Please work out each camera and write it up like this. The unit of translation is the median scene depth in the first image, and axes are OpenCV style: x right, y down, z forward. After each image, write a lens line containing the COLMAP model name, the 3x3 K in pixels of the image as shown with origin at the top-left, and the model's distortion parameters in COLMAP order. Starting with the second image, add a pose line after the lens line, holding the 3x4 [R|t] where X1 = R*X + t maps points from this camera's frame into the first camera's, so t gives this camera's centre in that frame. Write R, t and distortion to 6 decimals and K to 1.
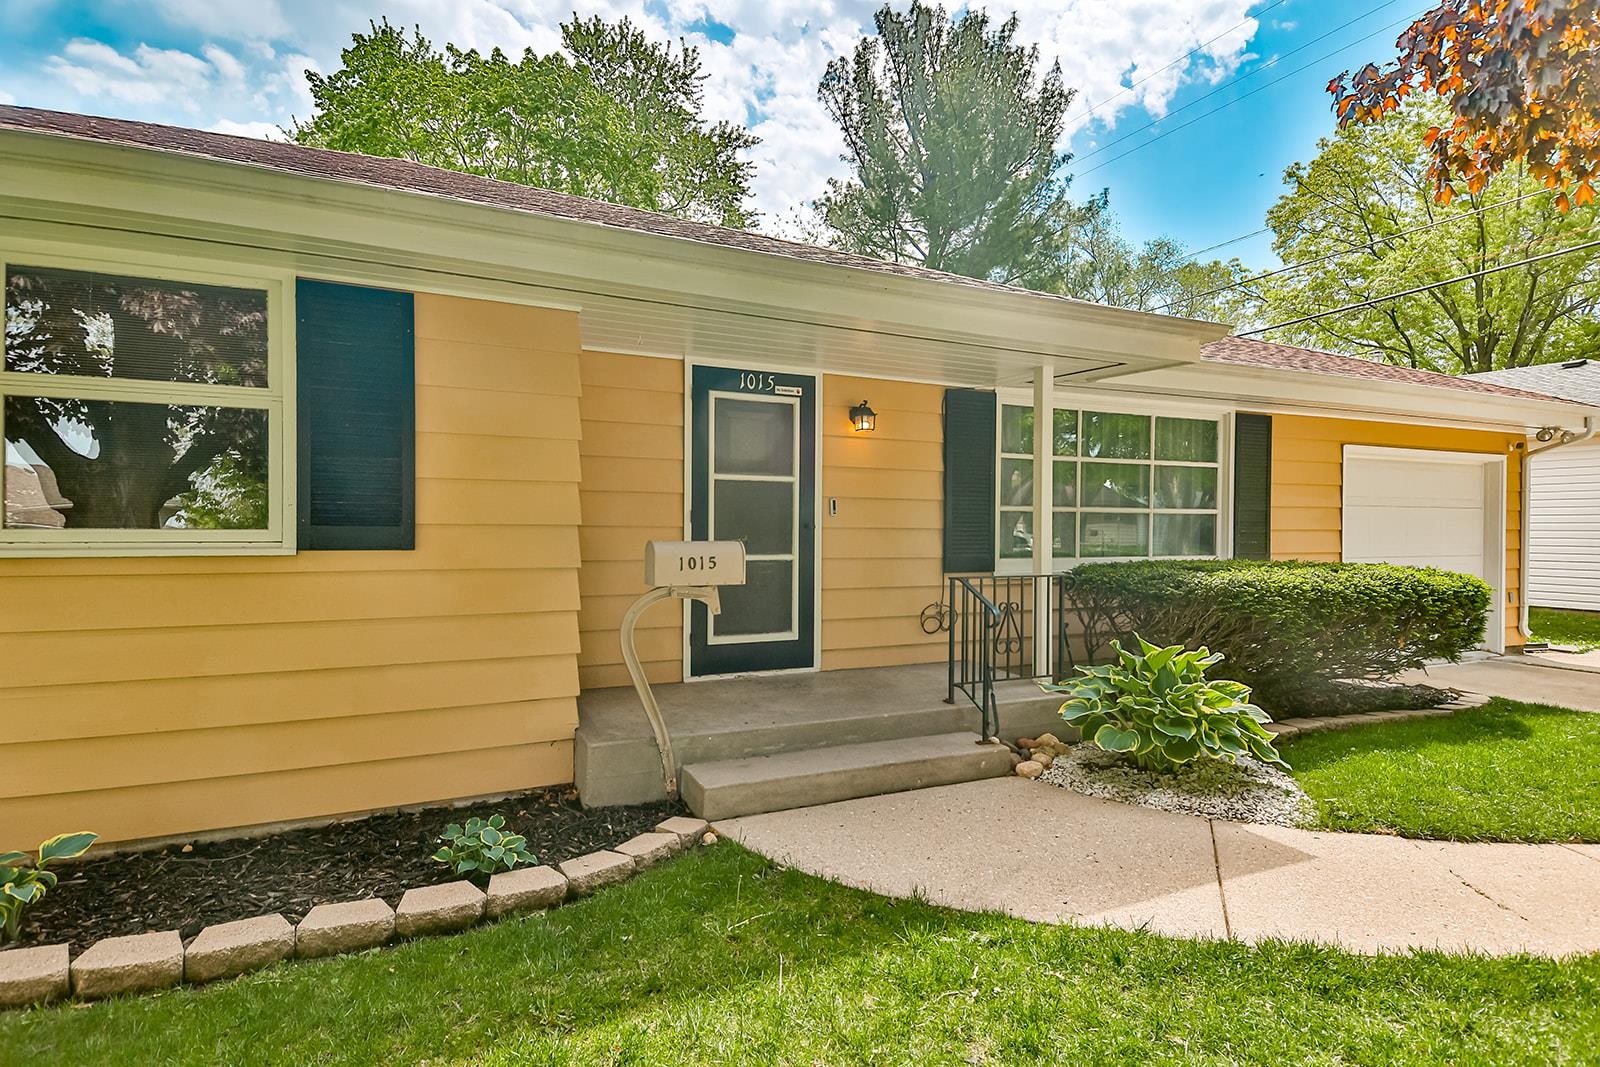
lens RADIAL K [[872.1, 0, 808.1], [0, 872.1, 520.1], [0, 0, 1]] dist [0.093665, -0.067154]
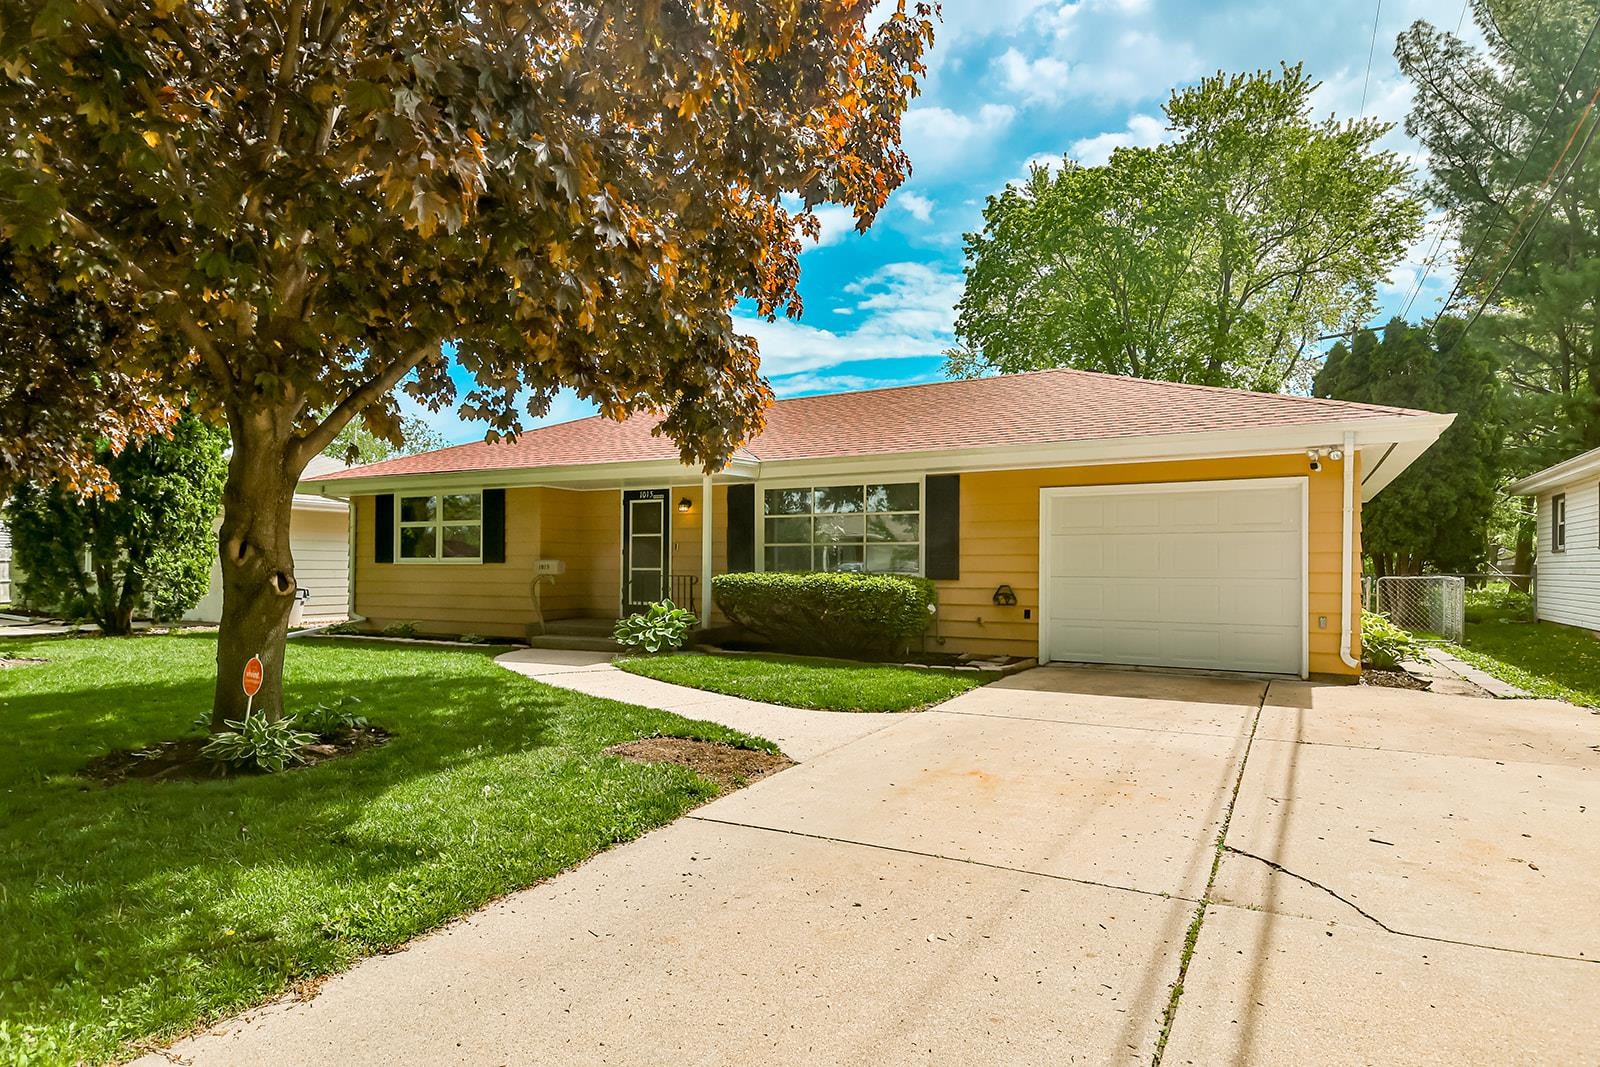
lens RADIAL K [[872.1, 0, 808.1], [0, 872.1, 520.1], [0, 0, 1]] dist [0.093665, -0.067154]
pose [[0.565225, -0.048133, -0.823531, 2.046380], [0.003328, 0.998421, -0.056071, 0.043179], [0.824930, 0.028952, 0.564493, 0.024295]]
